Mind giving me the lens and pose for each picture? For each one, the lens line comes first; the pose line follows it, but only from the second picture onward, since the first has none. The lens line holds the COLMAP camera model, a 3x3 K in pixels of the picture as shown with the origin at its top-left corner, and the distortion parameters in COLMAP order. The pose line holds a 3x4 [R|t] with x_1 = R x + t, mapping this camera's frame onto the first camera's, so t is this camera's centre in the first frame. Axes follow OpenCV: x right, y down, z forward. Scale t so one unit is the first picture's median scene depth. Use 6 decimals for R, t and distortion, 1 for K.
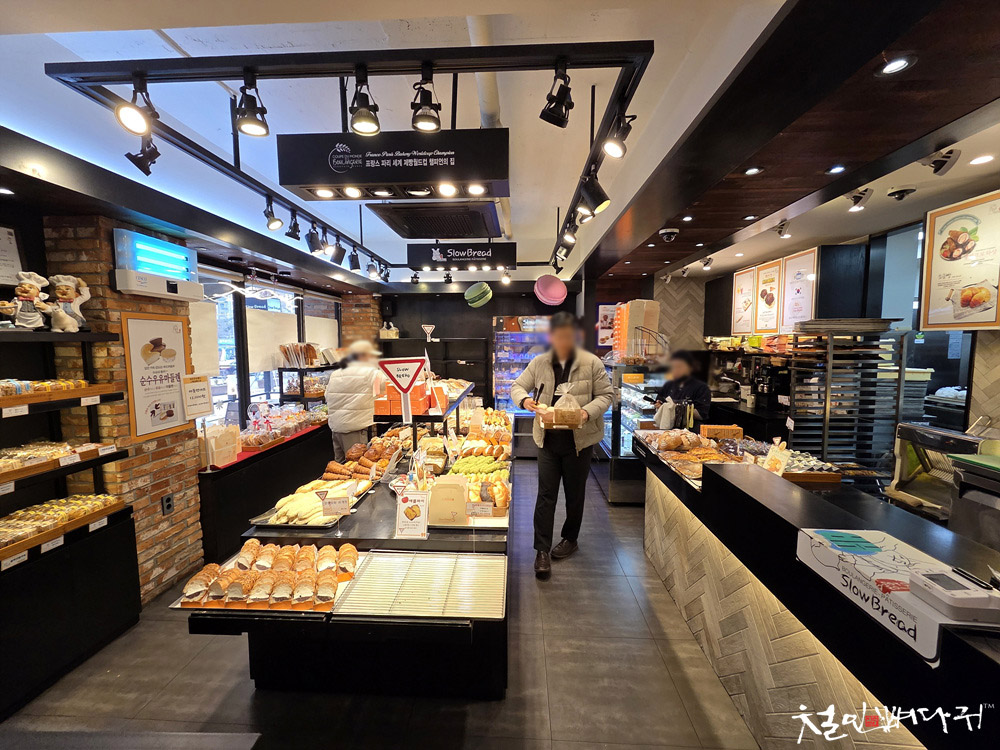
lens RADIAL K [[402.7, 0, 501.0], [0, 402.7, 373.1], [0, 0, 1]] dist [0.002337, 0.000071]
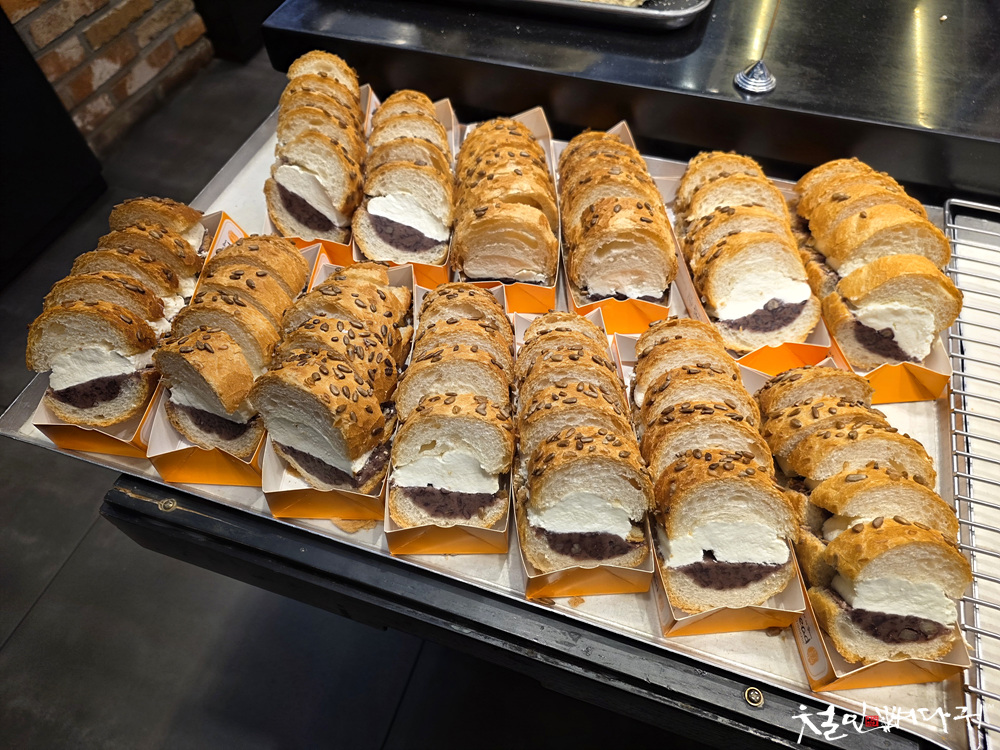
lens RADIAL K [[667.4, 0, 501.3], [0, 667.4, 374.8], [0, 0, 1]] dist [0.008461, 0.002928]
pose [[0.960263, 0.218050, -0.174209, -0.400635], [-0.006963, 0.642713, 0.766076, 0.239776], [0.279009, -0.734421, 0.618692, 0.645824]]
